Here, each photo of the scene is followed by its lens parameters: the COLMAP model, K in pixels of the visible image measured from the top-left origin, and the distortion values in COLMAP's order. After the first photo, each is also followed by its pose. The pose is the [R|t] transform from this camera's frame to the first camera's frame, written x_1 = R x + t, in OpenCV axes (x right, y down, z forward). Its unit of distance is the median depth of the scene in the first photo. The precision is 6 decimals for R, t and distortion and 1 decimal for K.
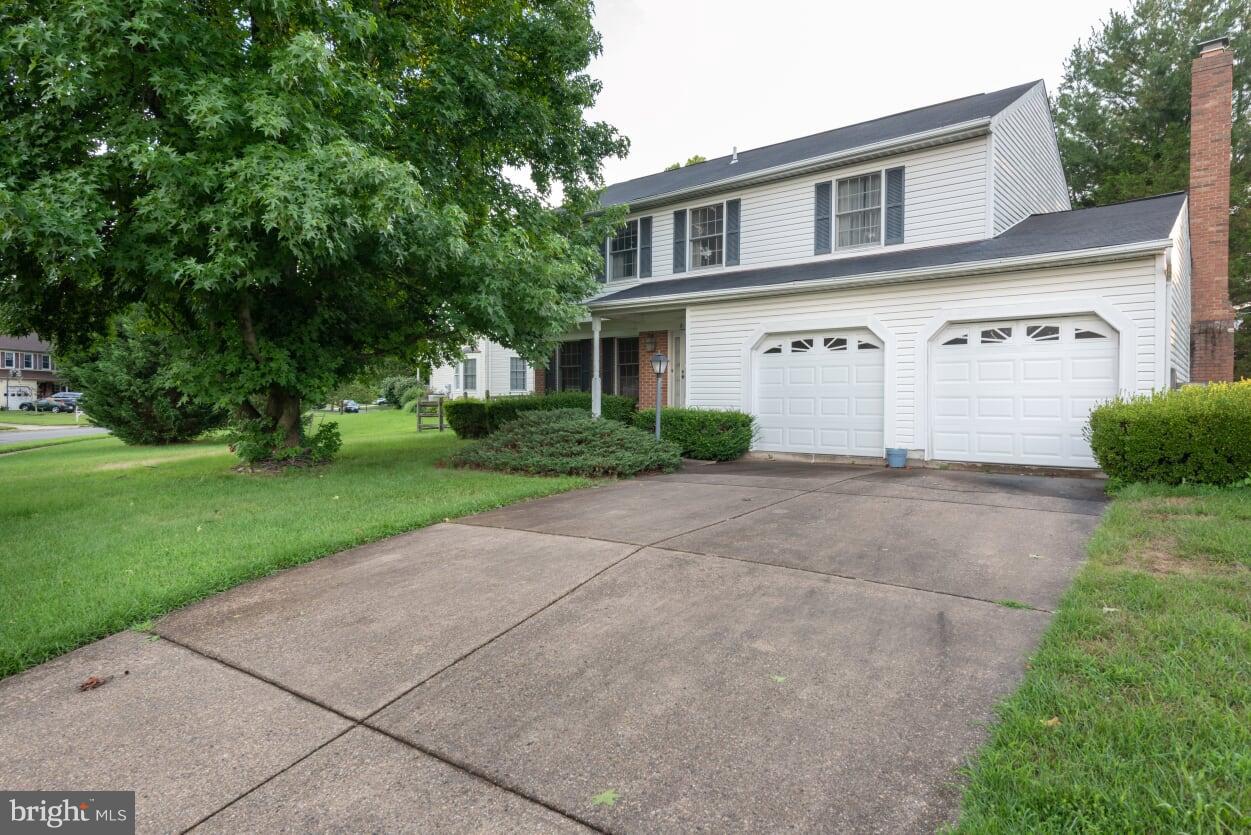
lens RADIAL K [[676.1, 0, 625.5], [0, 676.1, 417.5], [0, 0, 1]] dist [0.001191, 0.000466]
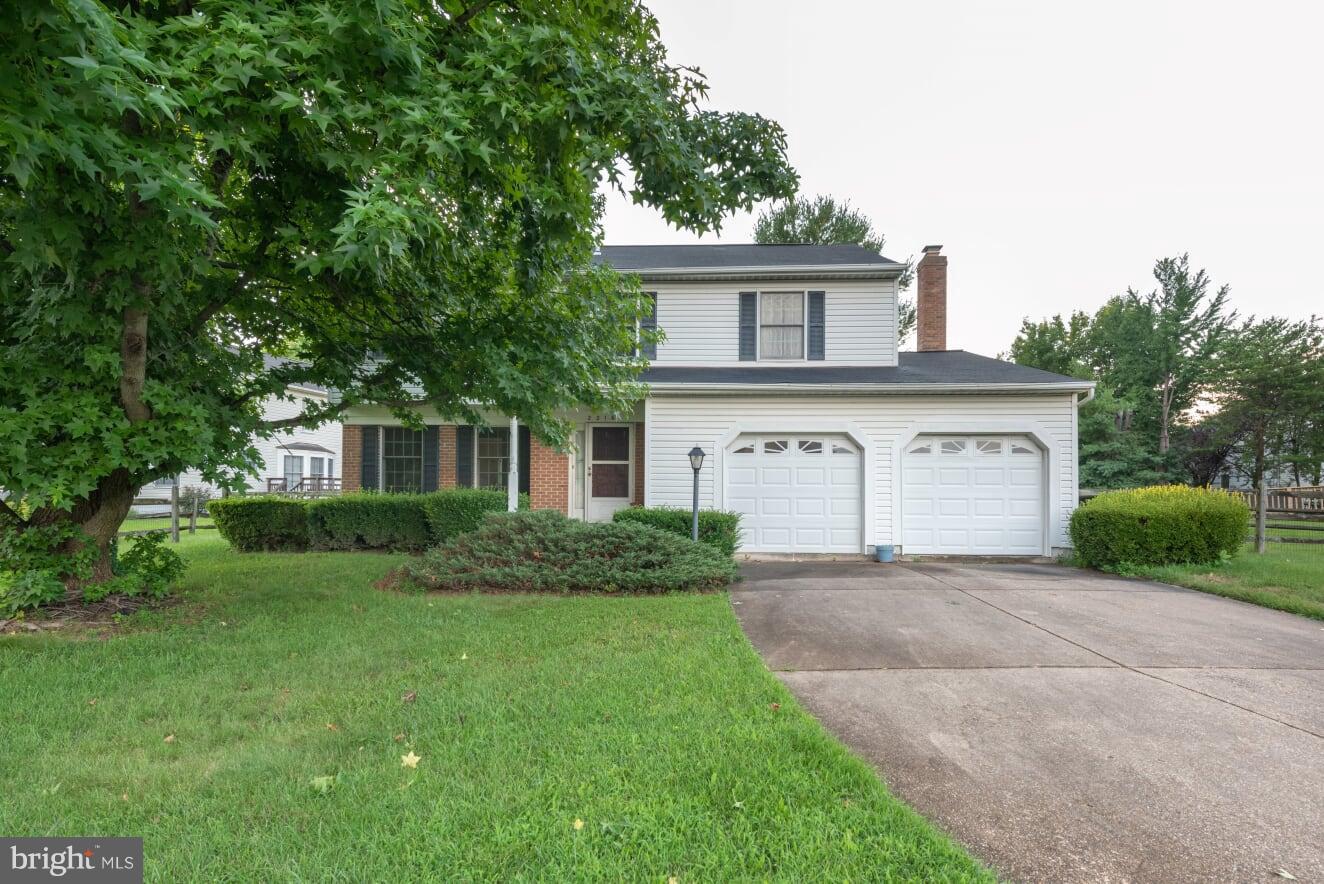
lens RADIAL K [[633.5, 0, 662.0], [0, 633.5, 500.5], [0, 0, 1]] dist [0.000447, 0.000031]
pose [[0.820547, 0.004874, 0.571558, -0.405023], [0.008953, 0.999731, -0.021379, -0.006454], [-0.571509, 0.022660, 0.820283, 0.302123]]
